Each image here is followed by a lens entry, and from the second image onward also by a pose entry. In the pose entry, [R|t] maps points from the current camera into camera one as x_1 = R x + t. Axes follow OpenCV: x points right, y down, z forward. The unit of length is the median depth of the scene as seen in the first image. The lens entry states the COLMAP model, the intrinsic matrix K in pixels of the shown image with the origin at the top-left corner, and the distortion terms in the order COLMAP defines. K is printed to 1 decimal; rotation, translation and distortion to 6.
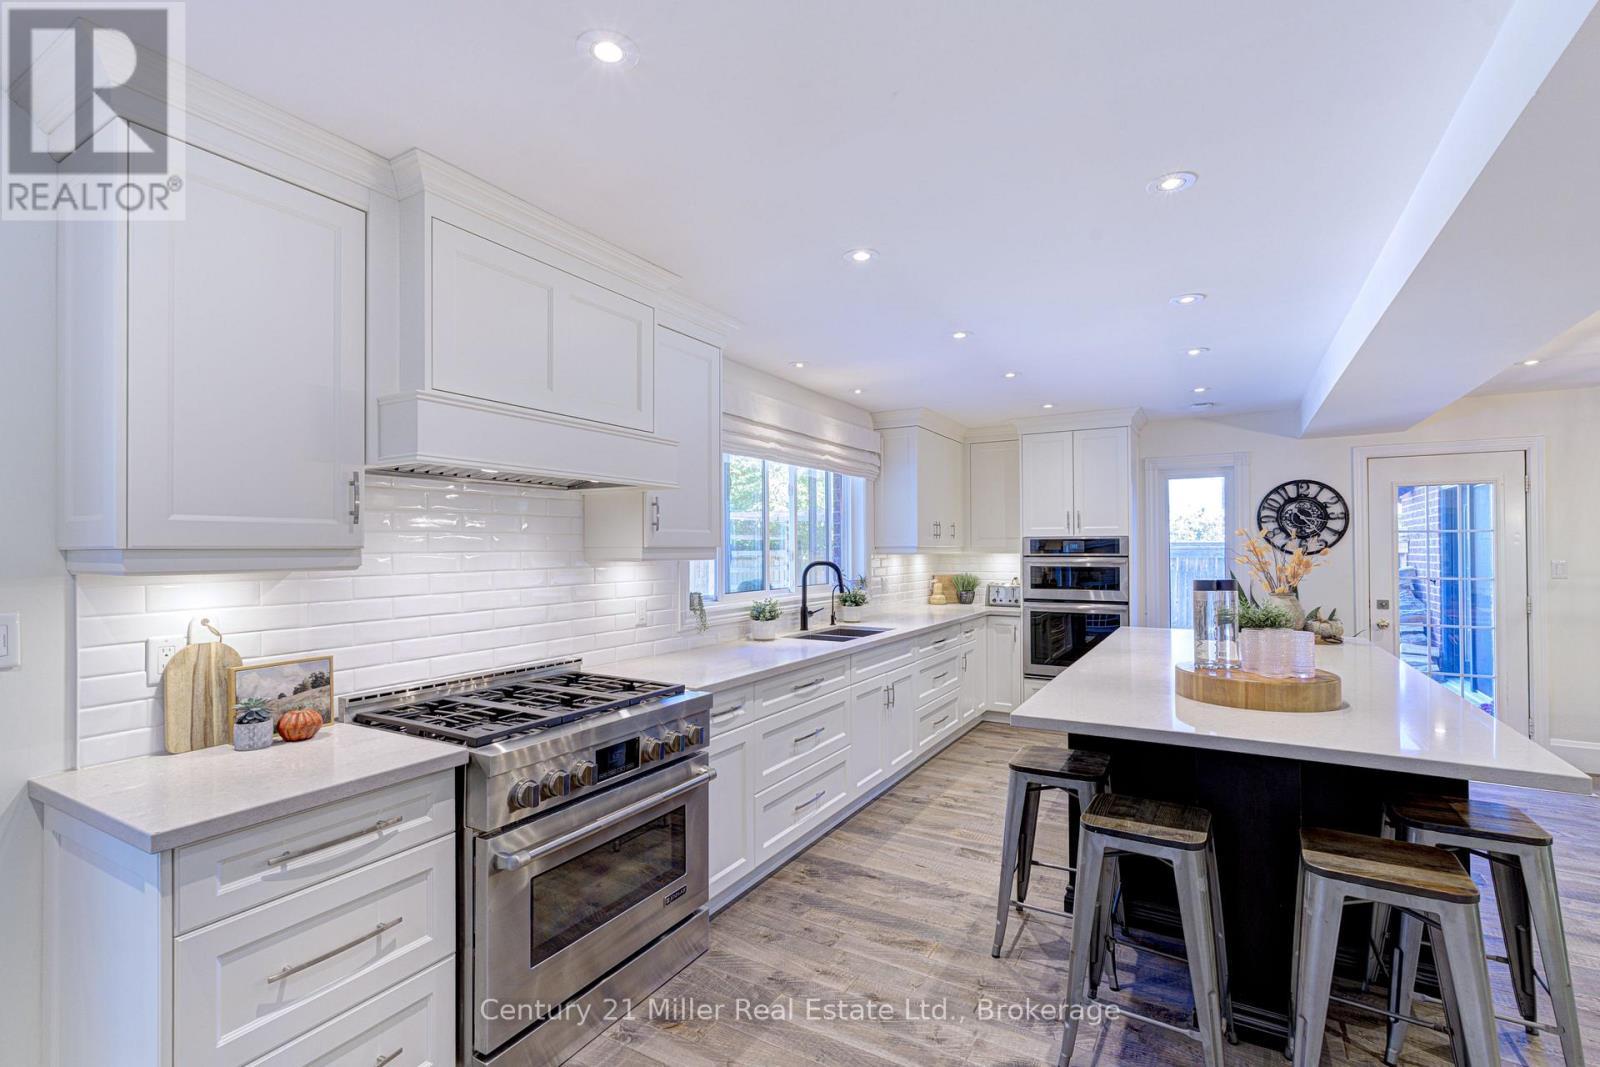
lens RADIAL K [[717.8, 0, 790.1], [0, 717.8, 533.8], [0, 0, 1]] dist [-0.006173, -0.000994]
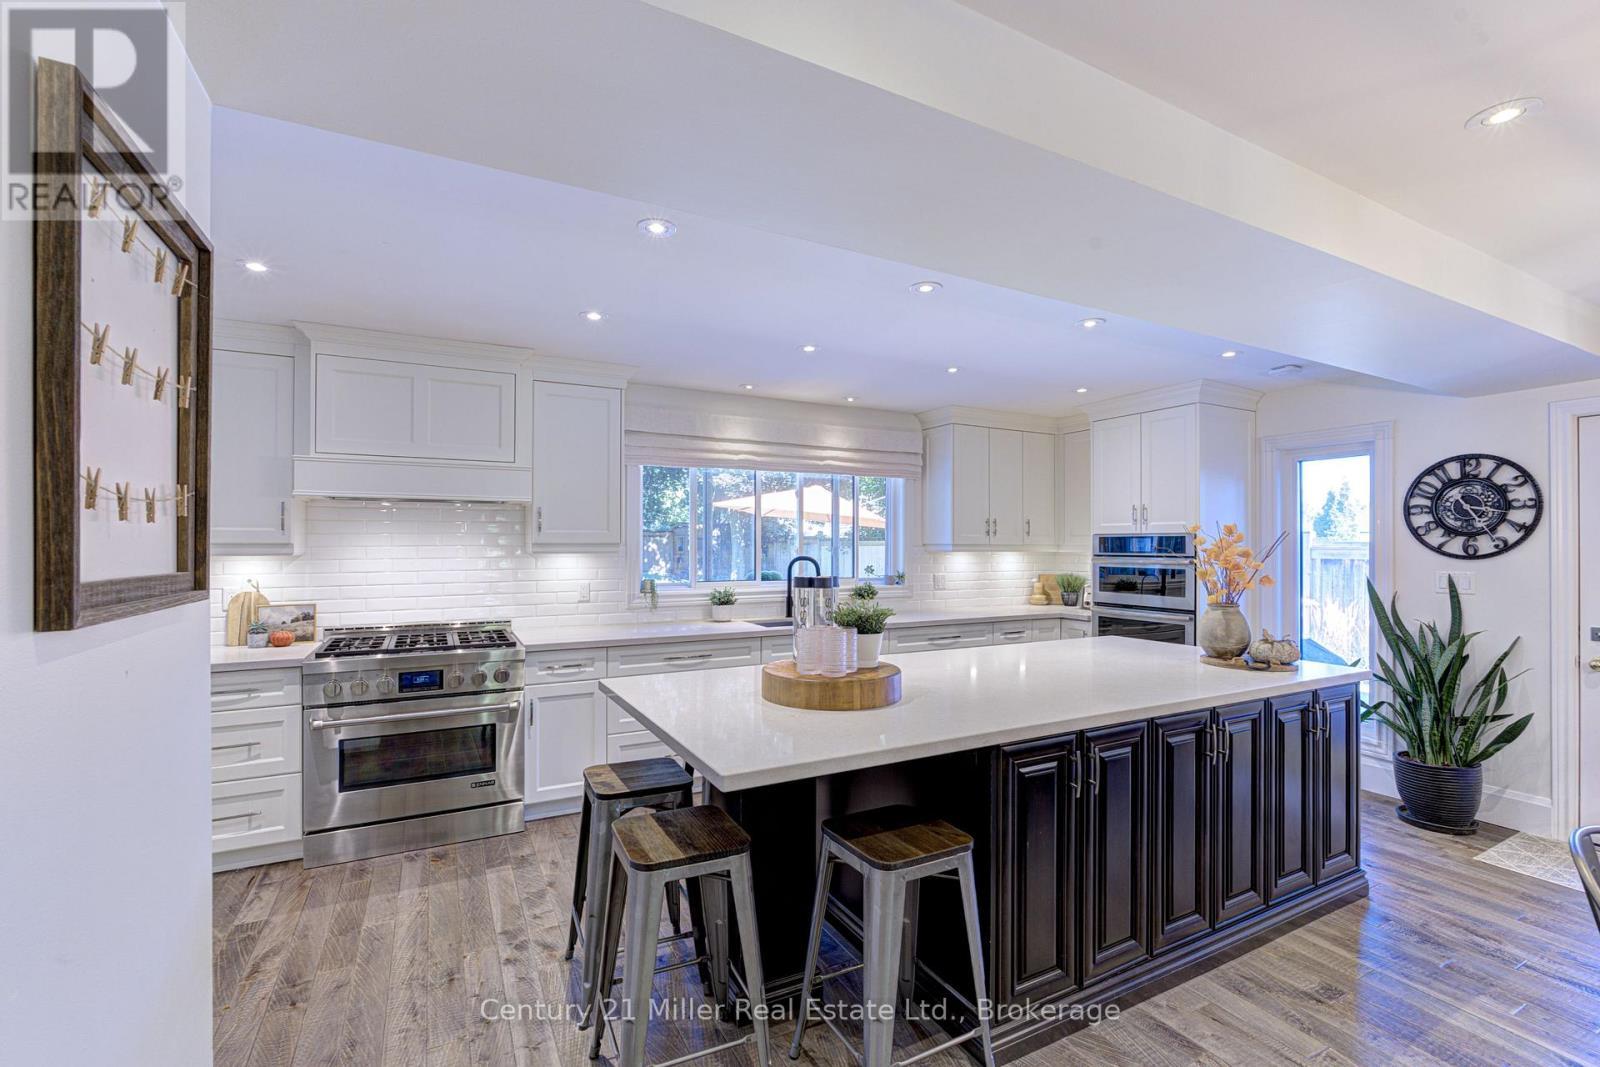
lens RADIAL K [[691.6, 0, 796.5], [0, 691.6, 536.1], [0, 0, 1]] dist [-0.003456, 0.000824]
pose [[0.854797, -0.000165, -0.518962, 0.503289], [0.004453, 0.999965, 0.007018, -0.001151], [0.518943, -0.008310, 0.854768, 0.062868]]
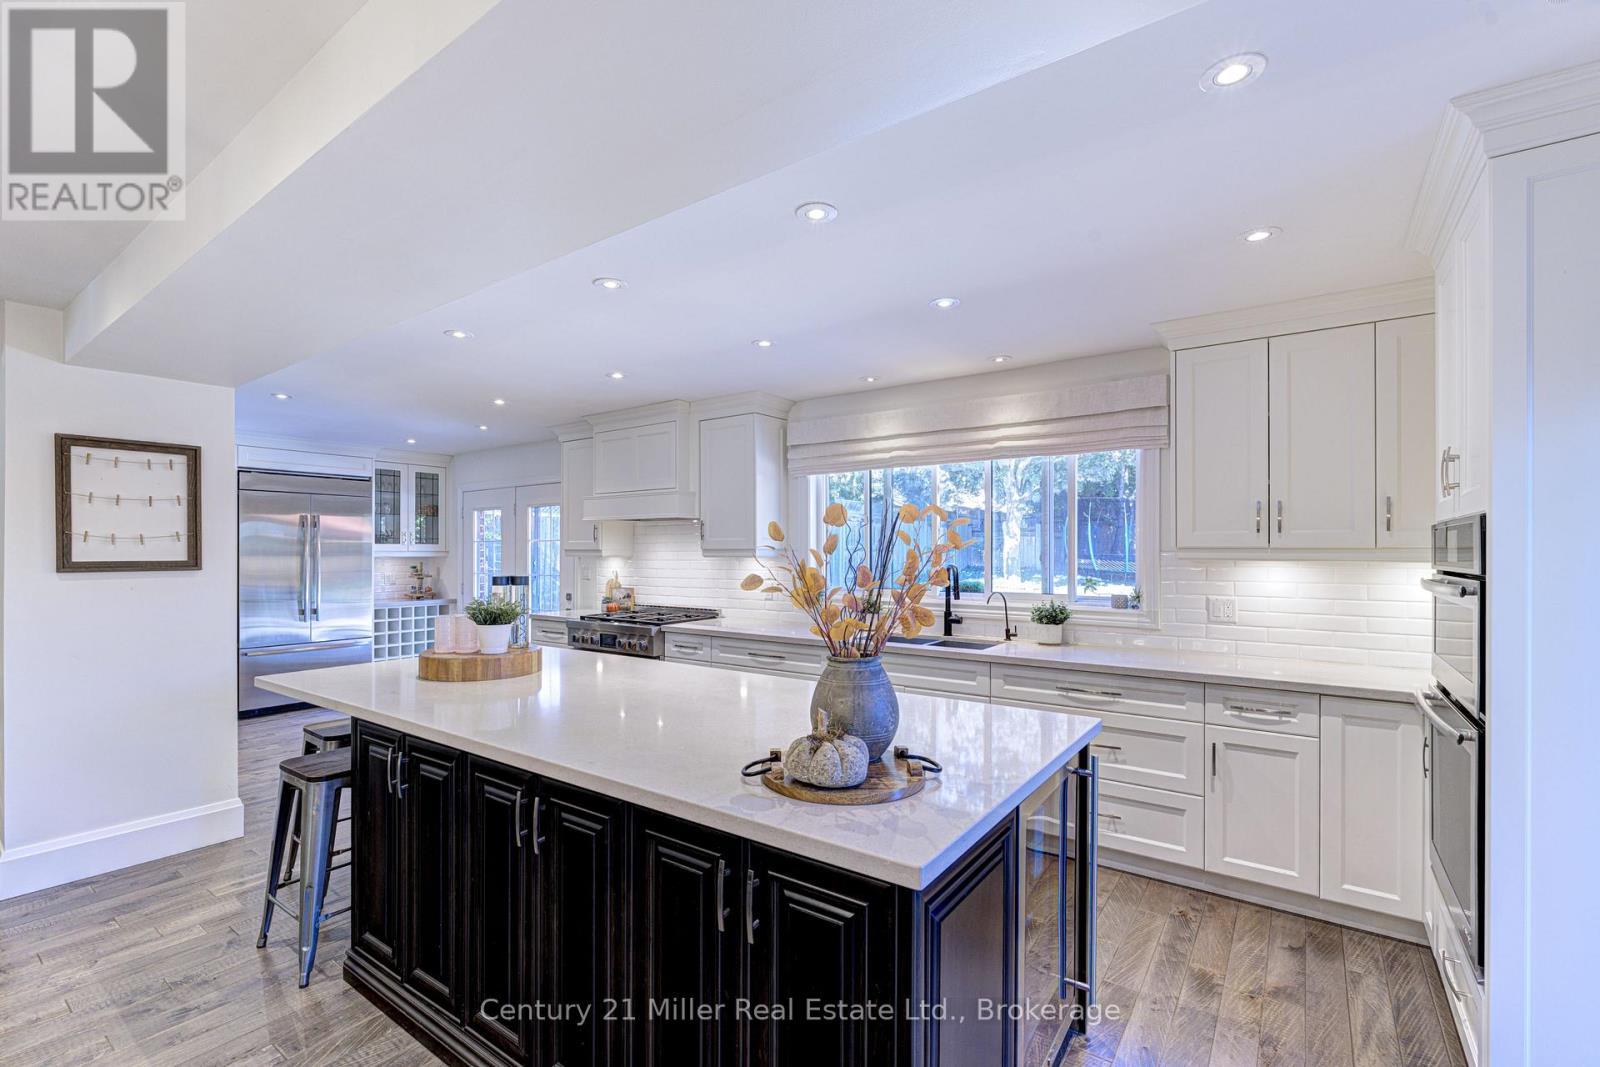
lens RADIAL K [[717.8, 0, 786.8], [0, 717.8, 546.9], [0, 0, 1]] dist [-0.006173, -0.000994]
pose [[-0.092696, -0.000099, -0.995694, 0.834961], [0.020845, 0.999781, -0.002040, 0.011371], [0.995476, -0.020944, -0.092674, 0.741812]]
